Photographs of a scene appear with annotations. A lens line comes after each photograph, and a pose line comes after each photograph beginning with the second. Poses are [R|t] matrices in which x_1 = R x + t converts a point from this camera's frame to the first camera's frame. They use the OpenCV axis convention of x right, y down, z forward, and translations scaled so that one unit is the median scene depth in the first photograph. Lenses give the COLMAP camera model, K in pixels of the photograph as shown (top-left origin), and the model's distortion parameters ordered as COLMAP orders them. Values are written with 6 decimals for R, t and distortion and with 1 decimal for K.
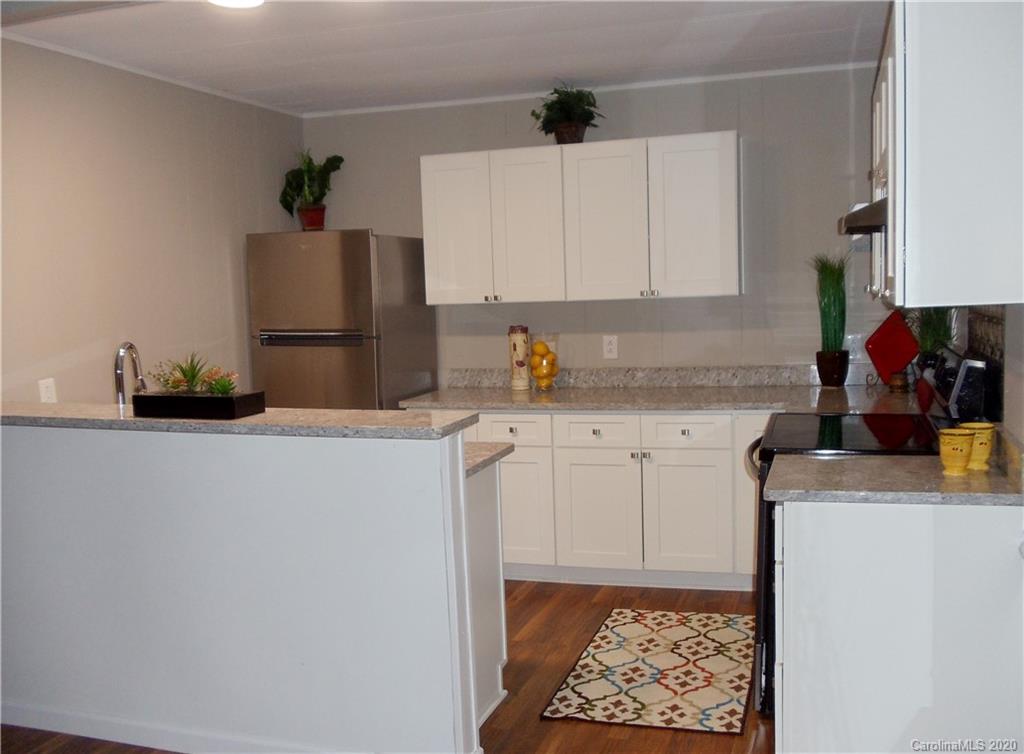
lens RADIAL K [[989.9, 0, 512.0], [0, 989.9, 377.0], [0, 0, 1]] dist [-0.072828, 0.009124]
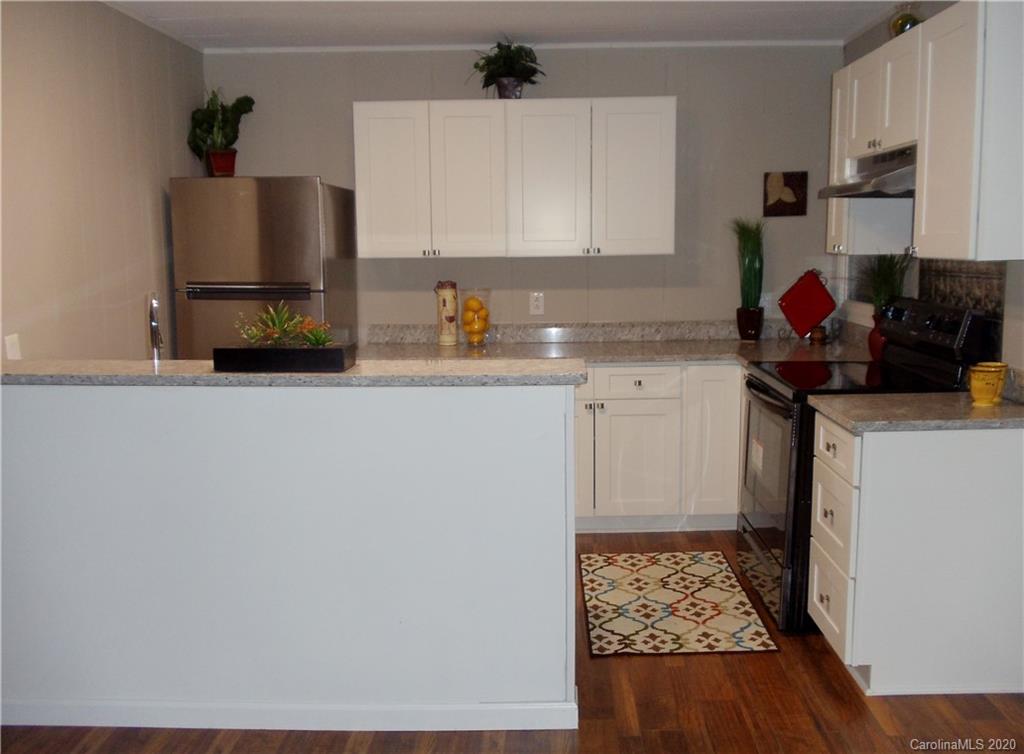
lens RADIAL K [[1002.8, 0, 531.4], [0, 1002.8, 393.0], [0, 0, 1]] dist [-0.081068, -0.002544]
pose [[0.954275, -0.021408, 0.298162, -0.269480], [0.005920, 0.998590, 0.052754, 0.009560], [-0.298871, -0.048577, 0.953056, 0.019224]]
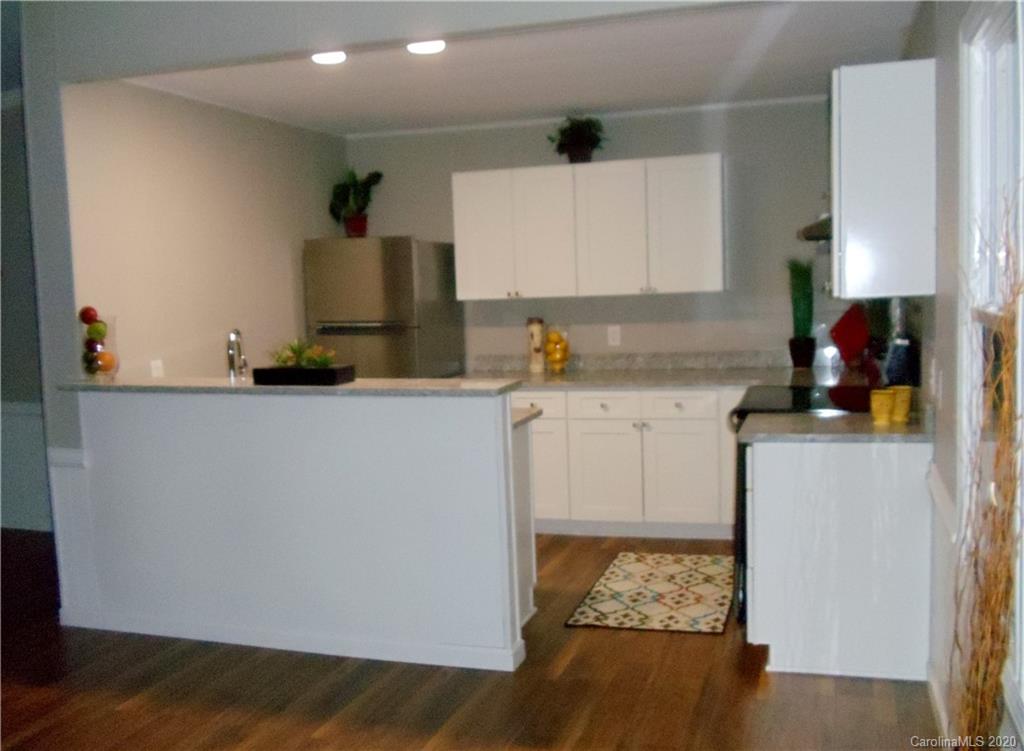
lens RADIAL K [[989.9, 0, 512.0], [0, 989.9, 375.5], [0, 0, 1]] dist [-0.072828, 0.009124]
pose [[0.999964, -0.002600, 0.008080, -0.038577], [0.002597, 0.999997, 0.000365, 0.019737], [-0.008081, -0.000344, 0.999967, -0.210596]]
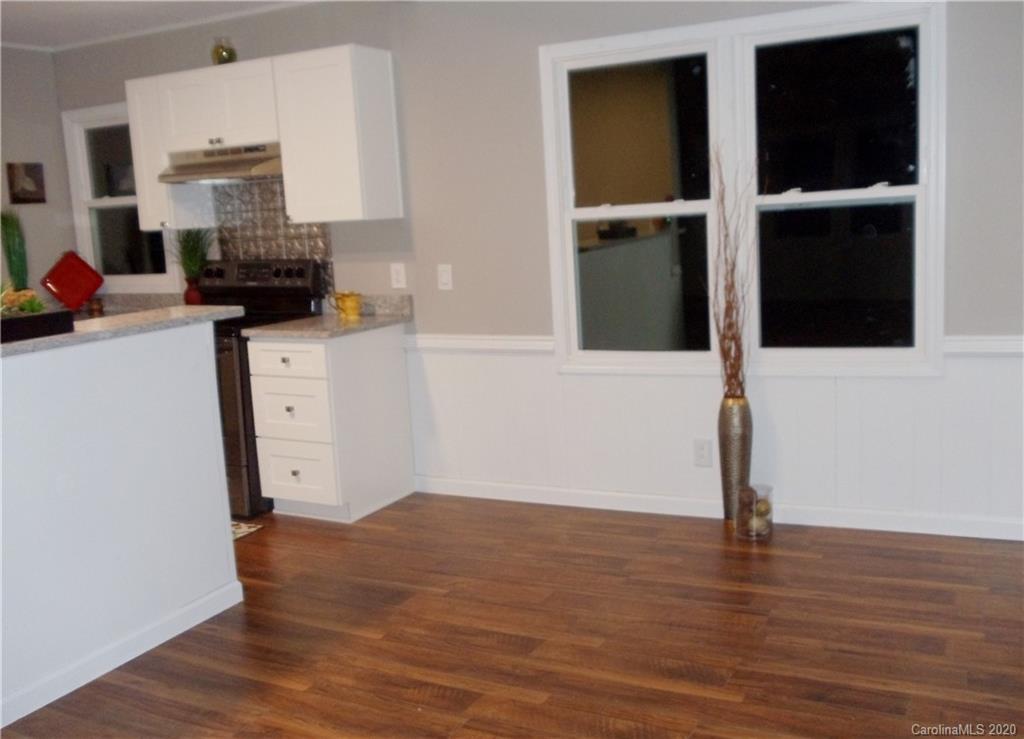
lens RADIAL K [[1017.6, 0, 510.2], [0, 1017.6, 387.5], [0, 0, 1]] dist [-0.017454, -0.009561]
pose [[0.158781, -0.139064, 0.977471, -0.855564], [0.131437, 0.984196, 0.118670, 0.023713], [-0.978526, 0.109634, 0.174550, 0.266227]]
